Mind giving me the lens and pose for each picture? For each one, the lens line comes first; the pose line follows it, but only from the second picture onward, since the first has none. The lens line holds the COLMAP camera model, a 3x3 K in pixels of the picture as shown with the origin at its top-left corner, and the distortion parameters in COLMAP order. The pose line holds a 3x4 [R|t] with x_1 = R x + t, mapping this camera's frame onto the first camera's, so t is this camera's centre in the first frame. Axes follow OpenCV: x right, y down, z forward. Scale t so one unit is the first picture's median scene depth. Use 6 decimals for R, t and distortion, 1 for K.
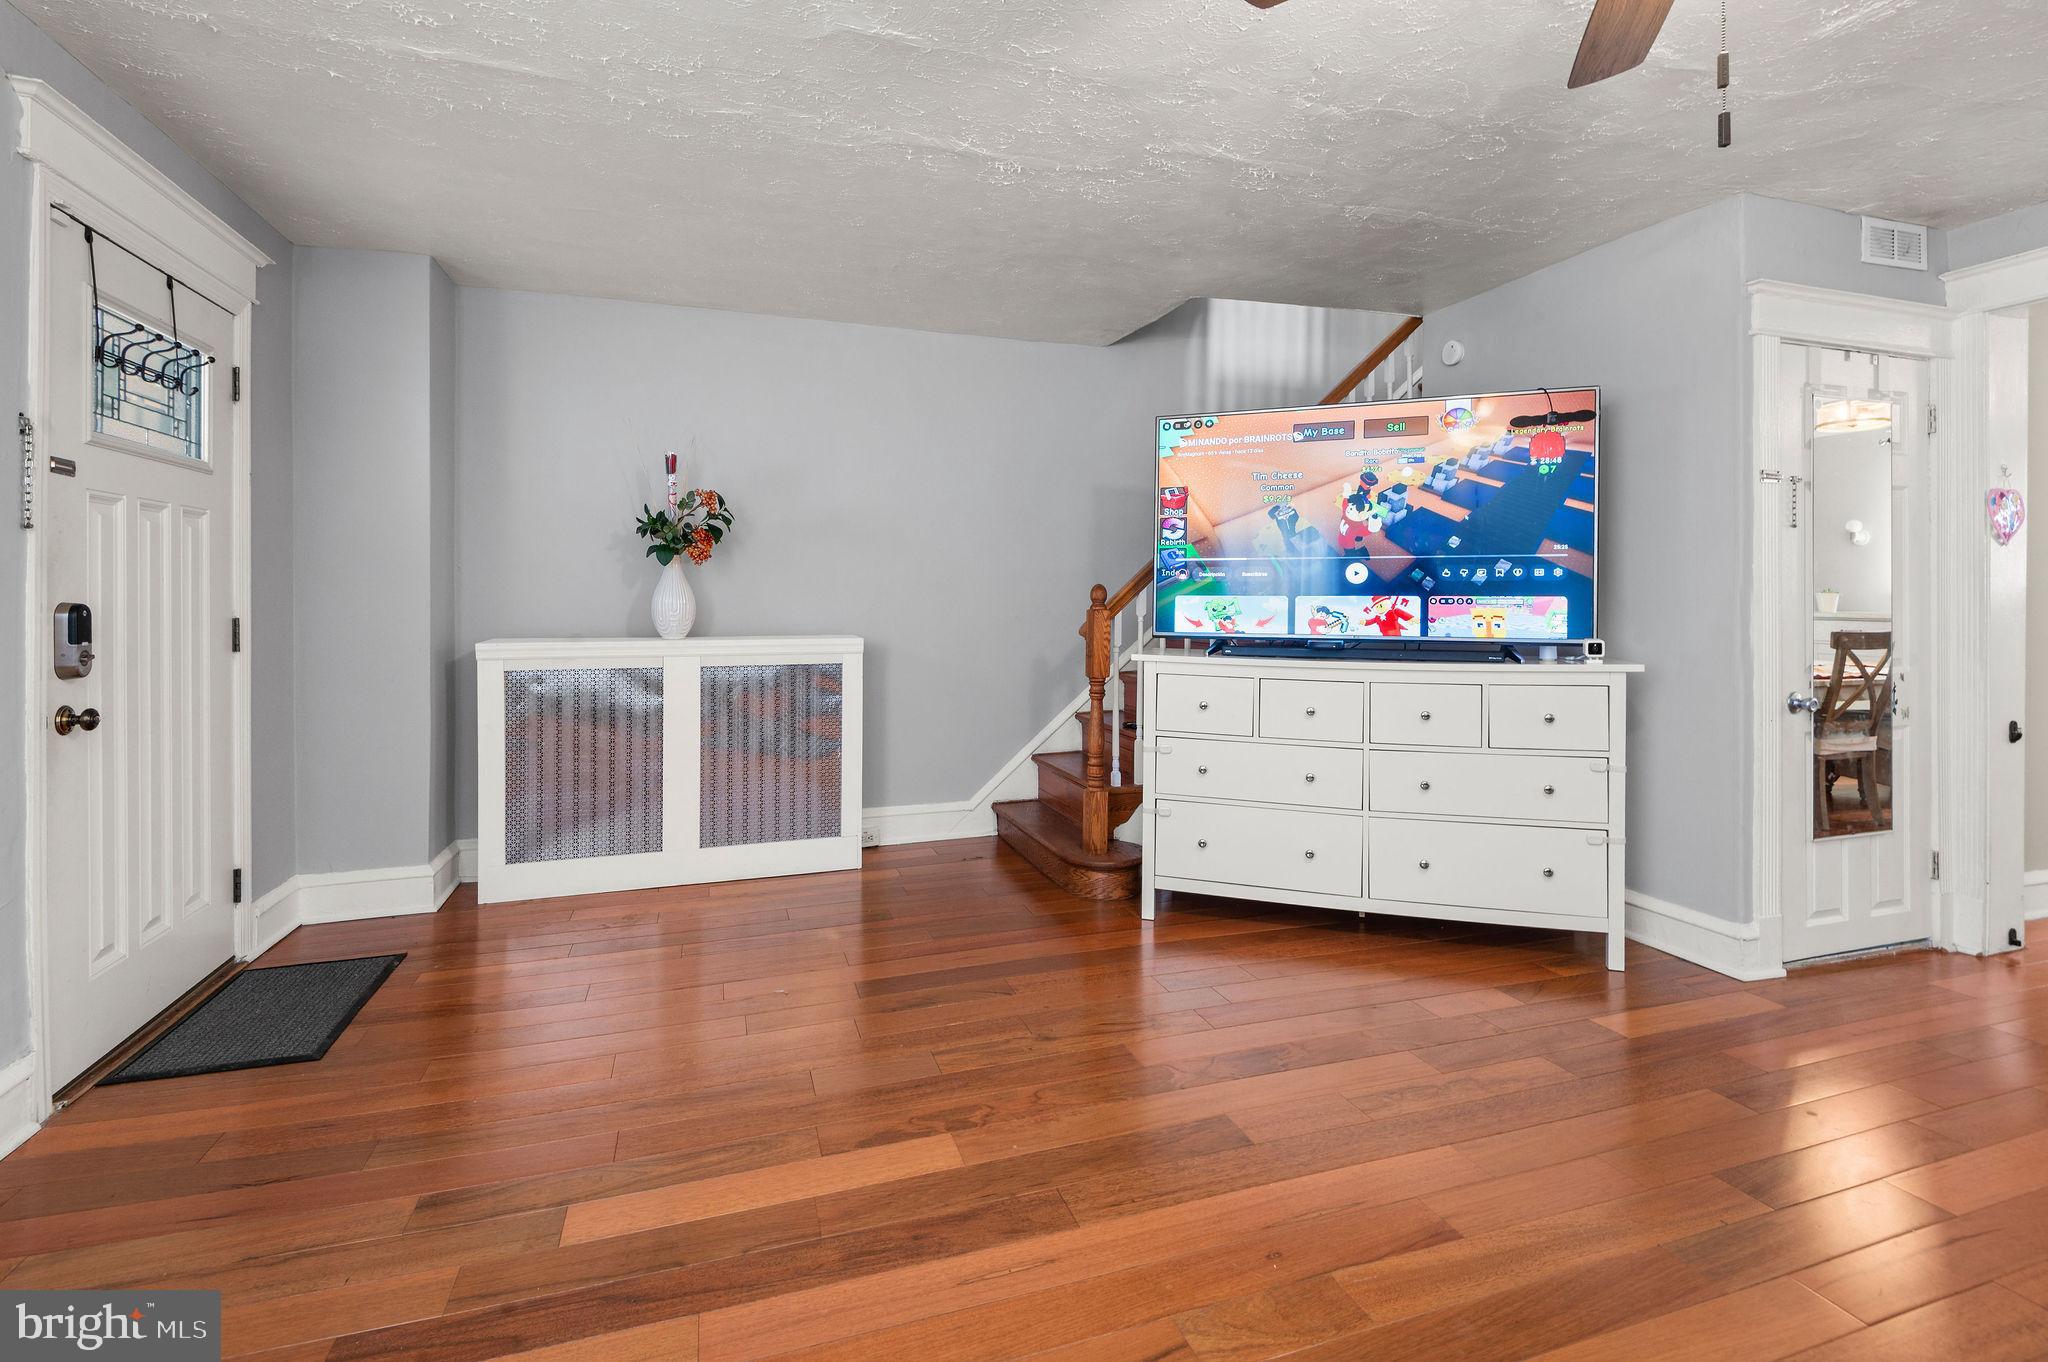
lens RADIAL K [[941.5, 0, 1028.3], [0, 941.5, 609.8], [0, 0, 1]] dist [0.037813, -0.021777]
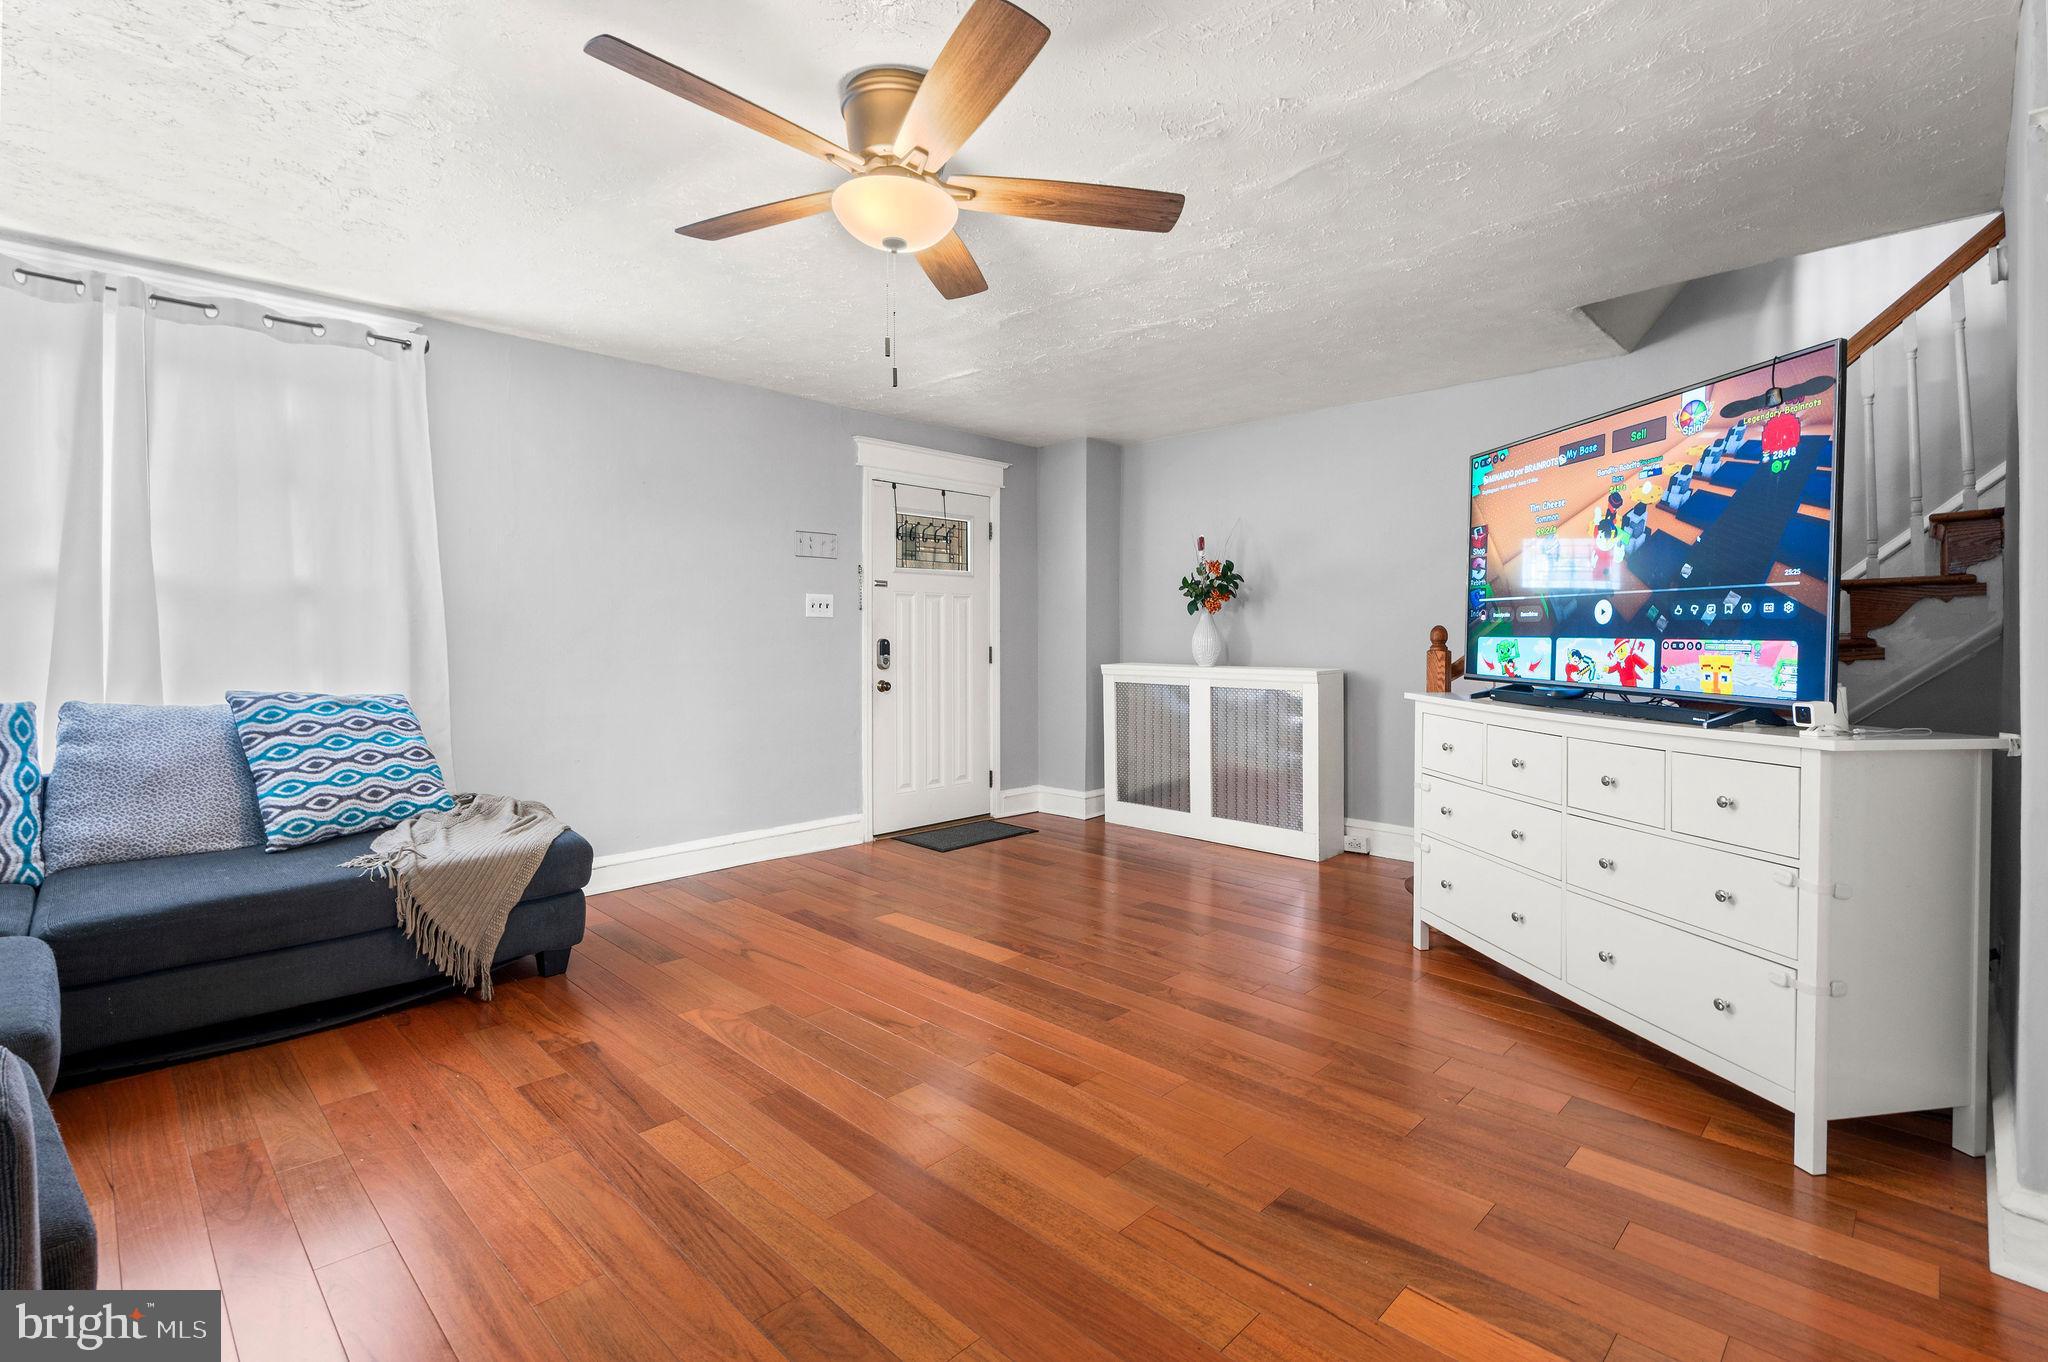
lens RADIAL K [[931.4, 0, 1031.1], [0, 931.4, 645.6], [0, 0, 1]] dist [0.001926, -0.001048]
pose [[0.457913, 0.012131, -0.888914, 0.884762], [-0.012394, 0.999897, 0.007260, -0.007965], [0.888911, 0.007693, 0.458016, 0.157072]]
